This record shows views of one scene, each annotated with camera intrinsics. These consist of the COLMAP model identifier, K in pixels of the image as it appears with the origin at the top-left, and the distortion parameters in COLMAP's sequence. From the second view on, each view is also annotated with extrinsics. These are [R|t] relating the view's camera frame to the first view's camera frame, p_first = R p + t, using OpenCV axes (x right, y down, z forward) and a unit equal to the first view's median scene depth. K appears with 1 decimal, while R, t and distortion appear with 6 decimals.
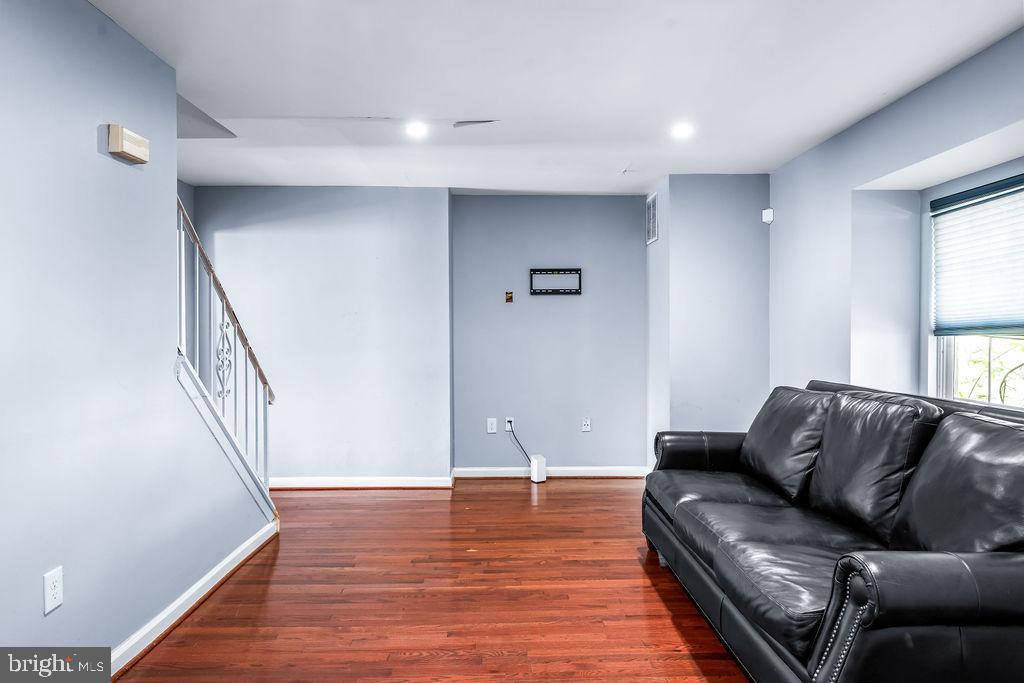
lens RADIAL K [[635.5, 0, 518.7], [0, 635.5, 336.2], [0, 0, 1]] dist [0.010673, -0.003170]
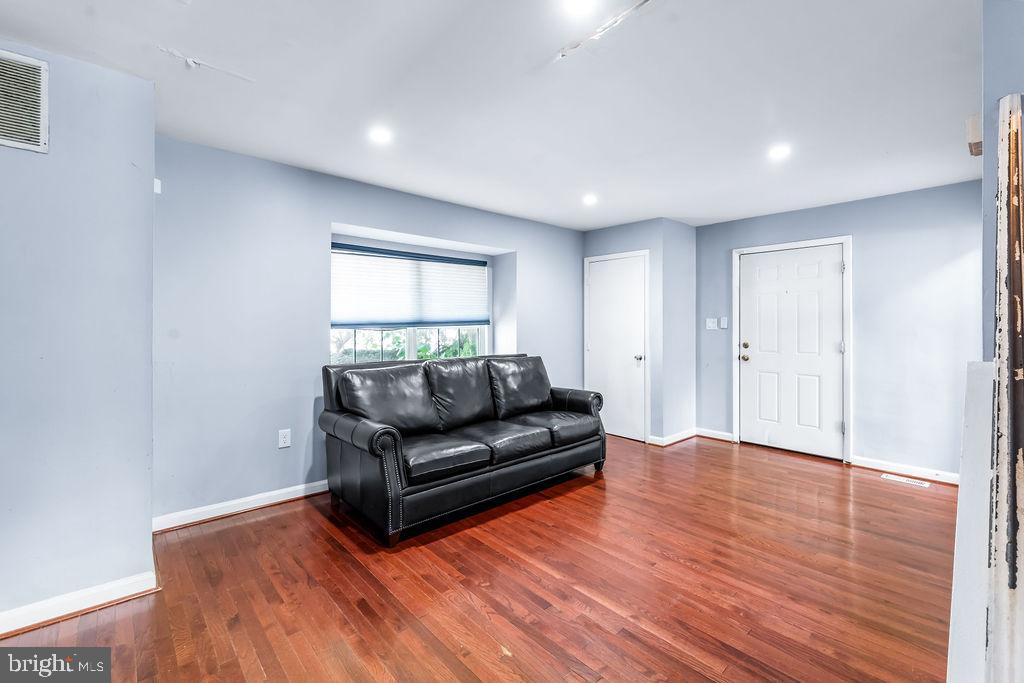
lens RADIAL K [[442.4, 0, 514.8], [0, 442.4, 321.5], [0, 0, 1]] dist [0.007497, -0.001382]
pose [[-0.655730, 0.008992, 0.754942, -0.444936], [0.006451, 0.999959, -0.006307, -0.007867], [-0.754968, 0.000734, -0.655761, 1.326224]]
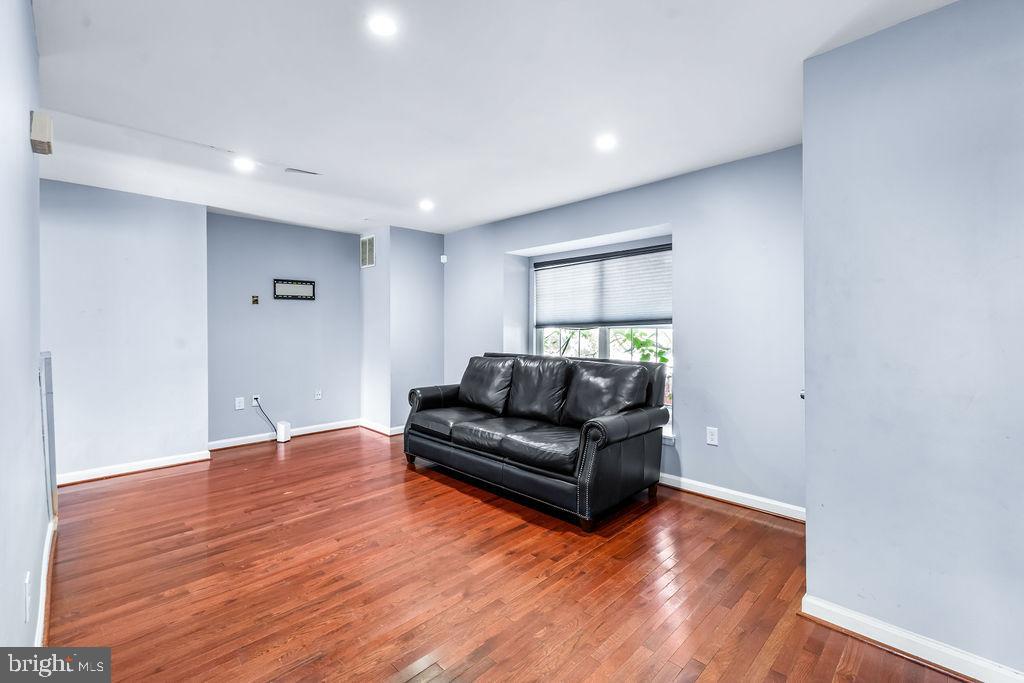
lens RADIAL K [[442.4, 0, 515.8], [0, 442.4, 330.5], [0, 0, 1]] dist [0.007497, -0.001382]
pose [[0.722274, -0.007695, 0.691564, -0.372527], [0.009079, 0.999957, 0.001644, 0.003465], [-0.691547, 0.005091, 0.722313, 0.008729]]
